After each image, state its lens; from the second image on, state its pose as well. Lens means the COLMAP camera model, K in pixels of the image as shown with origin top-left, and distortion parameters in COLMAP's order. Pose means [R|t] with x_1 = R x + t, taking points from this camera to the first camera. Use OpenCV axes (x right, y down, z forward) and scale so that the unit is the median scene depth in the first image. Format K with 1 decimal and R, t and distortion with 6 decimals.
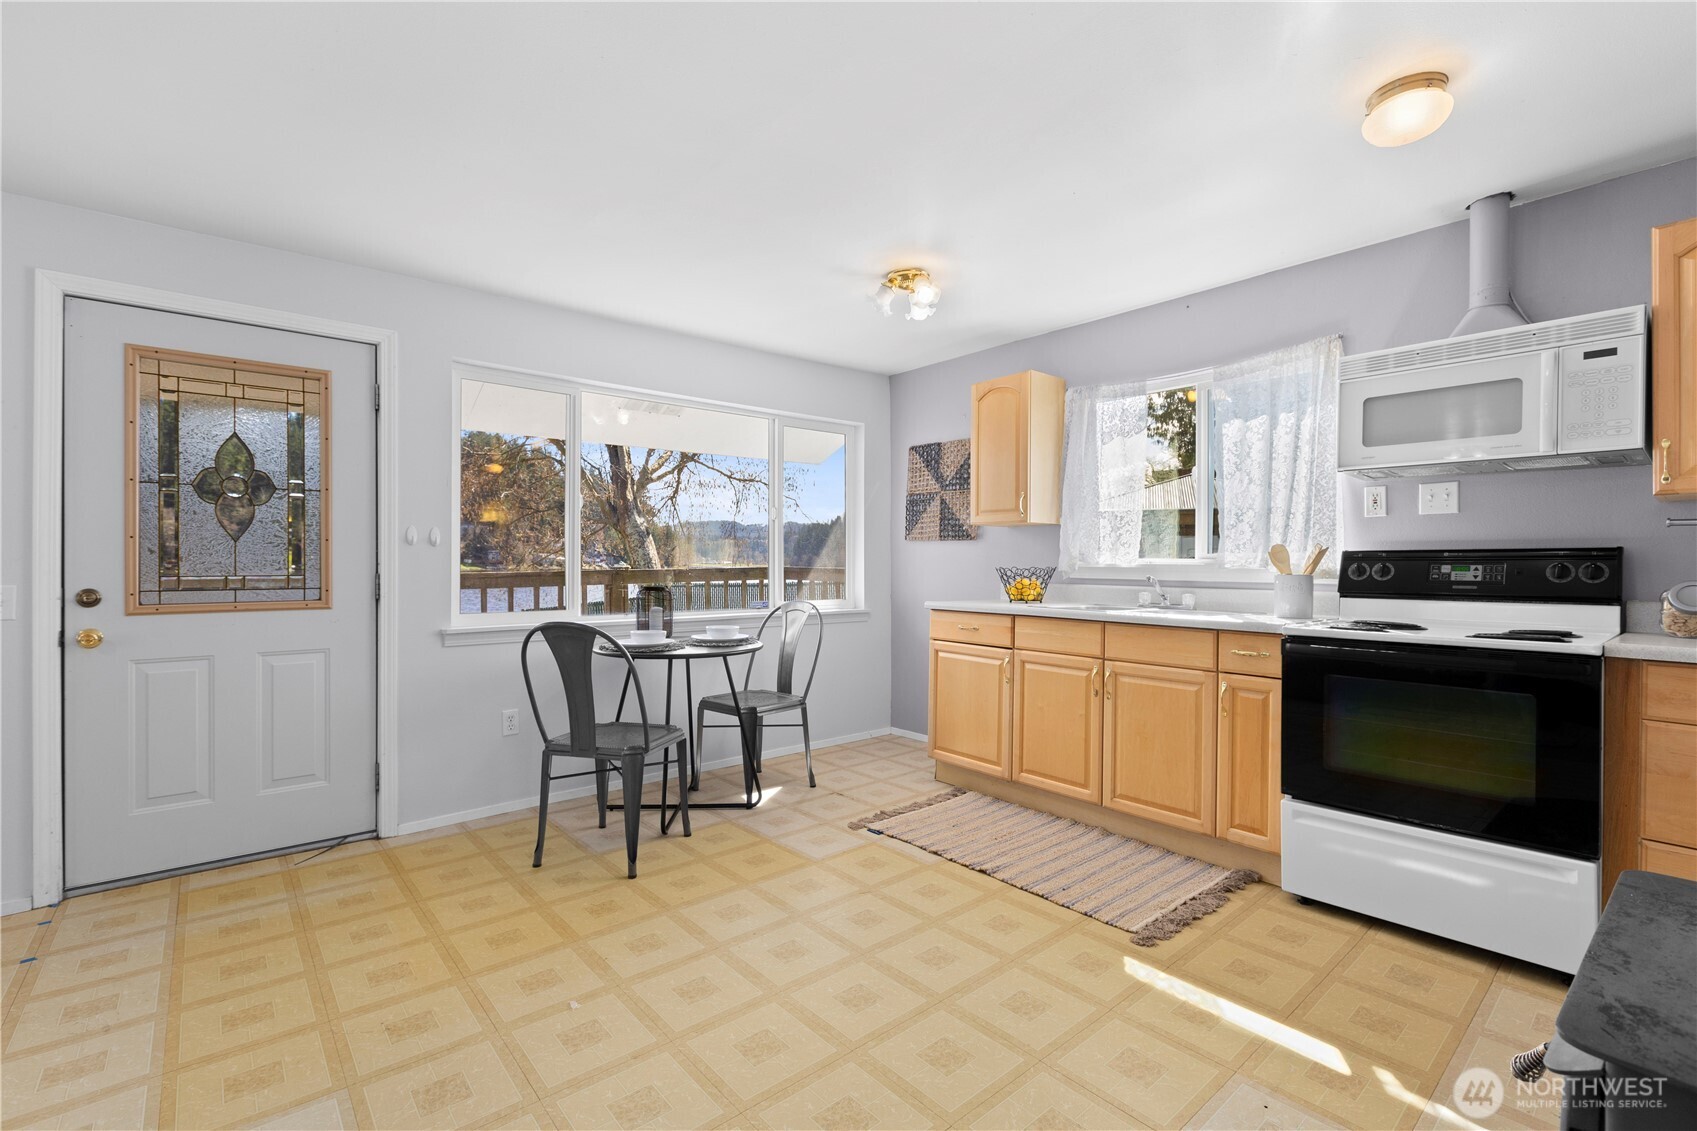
lens RADIAL K [[785.7, 0, 850.3], [0, 785.7, 562.3], [0, 0, 1]] dist [0.005732, -0.002069]
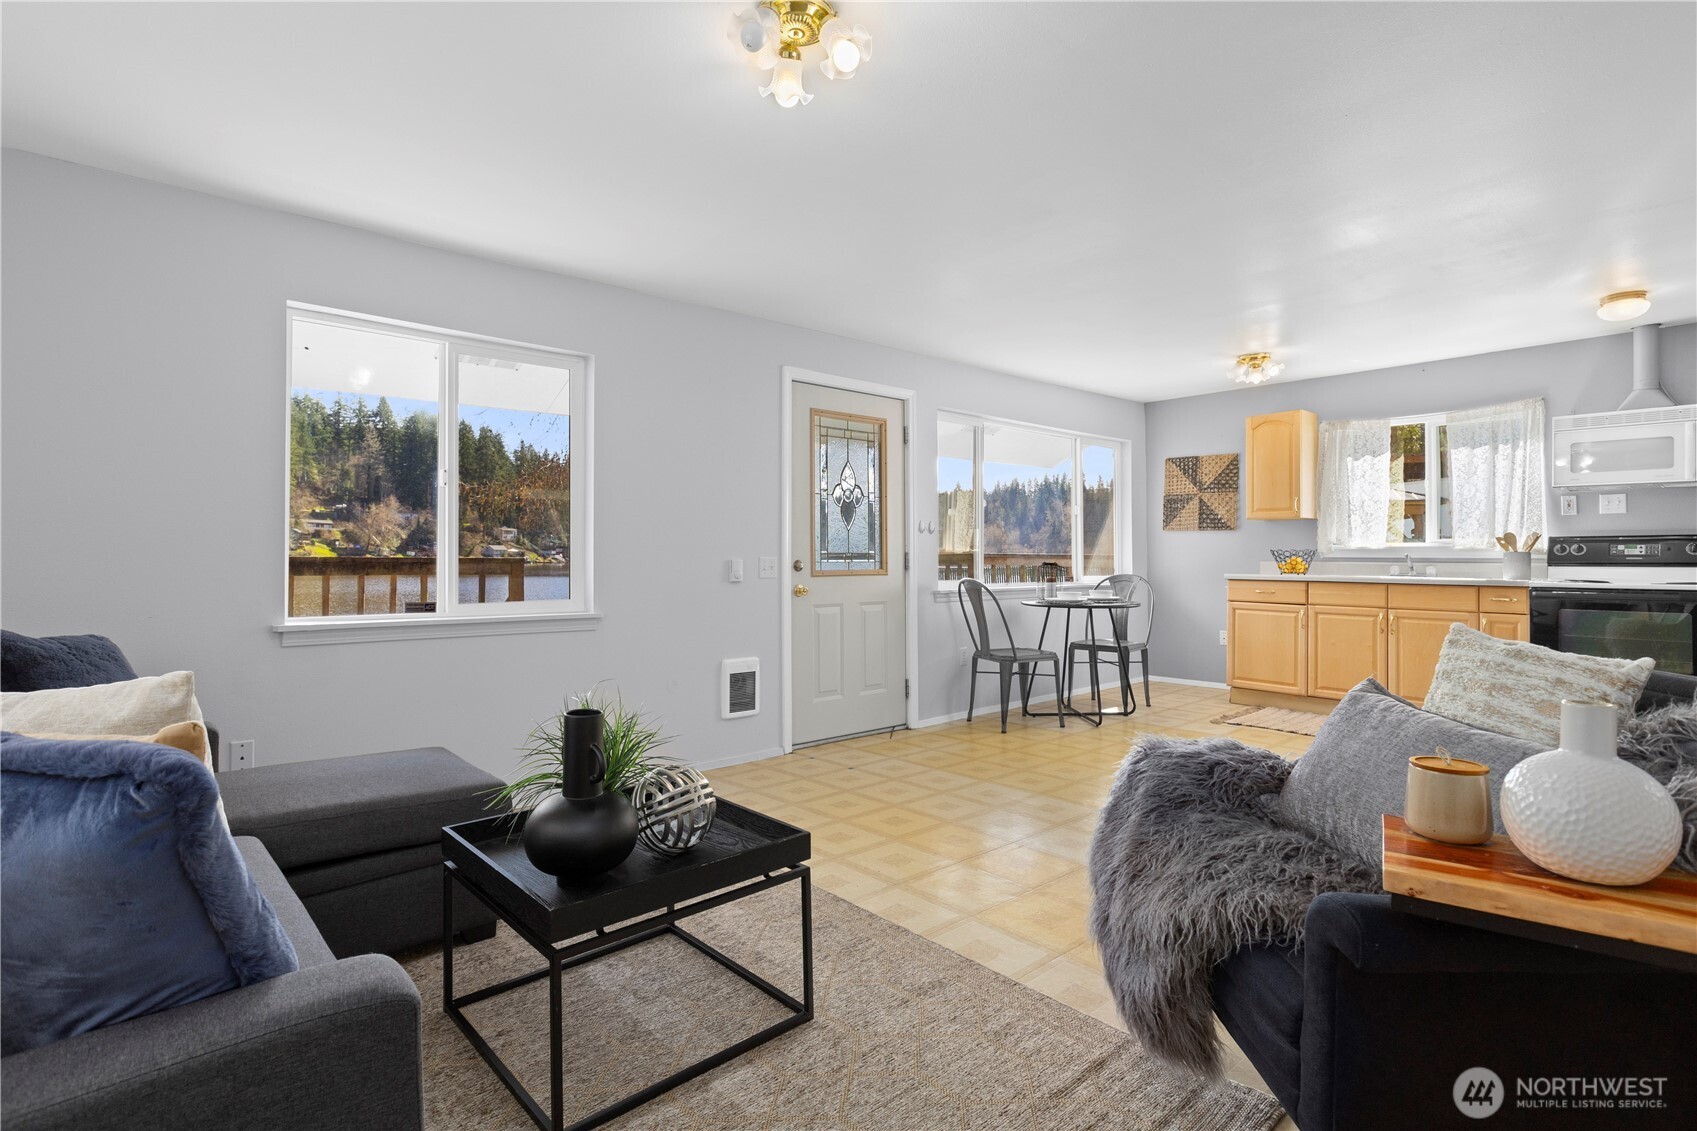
lens RADIAL K [[863.0, 0, 784.8], [0, 863.0, 548.0], [0, 0, 1]] dist [-0.015987, -0.001740]
pose [[0.999997, -0.000805, 0.002399, -0.836853], [0.000823, 0.999971, -0.007543, 0.018120], [-0.002393, 0.007544, 0.999969, -0.639623]]
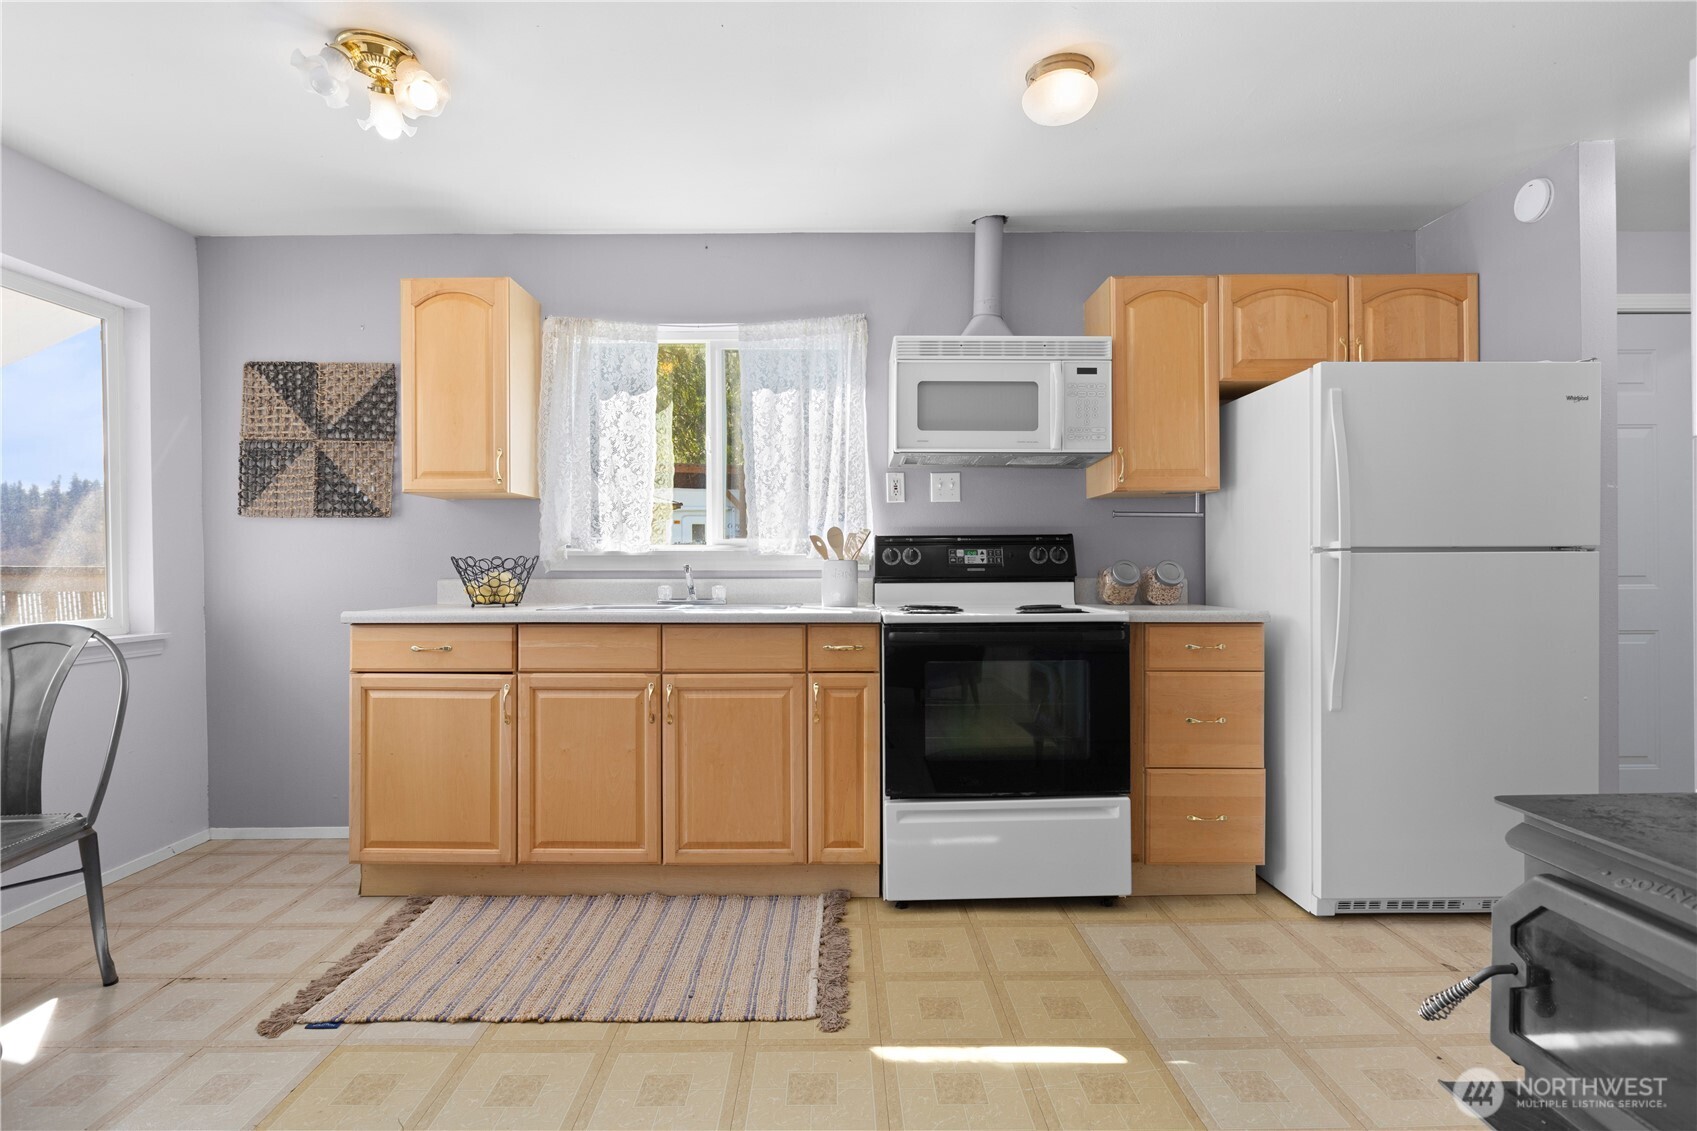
lens RADIAL K [[831.7, 0, 852.5], [0, 831.7, 568.3], [0, 0, 1]] dist [-0.006488, -0.000821]
pose [[0.635258, -0.011778, 0.772210, -0.182861], [0.007149, 0.999931, 0.009370, 0.015034], [-0.772267, -0.000432, 0.635298, 0.340549]]
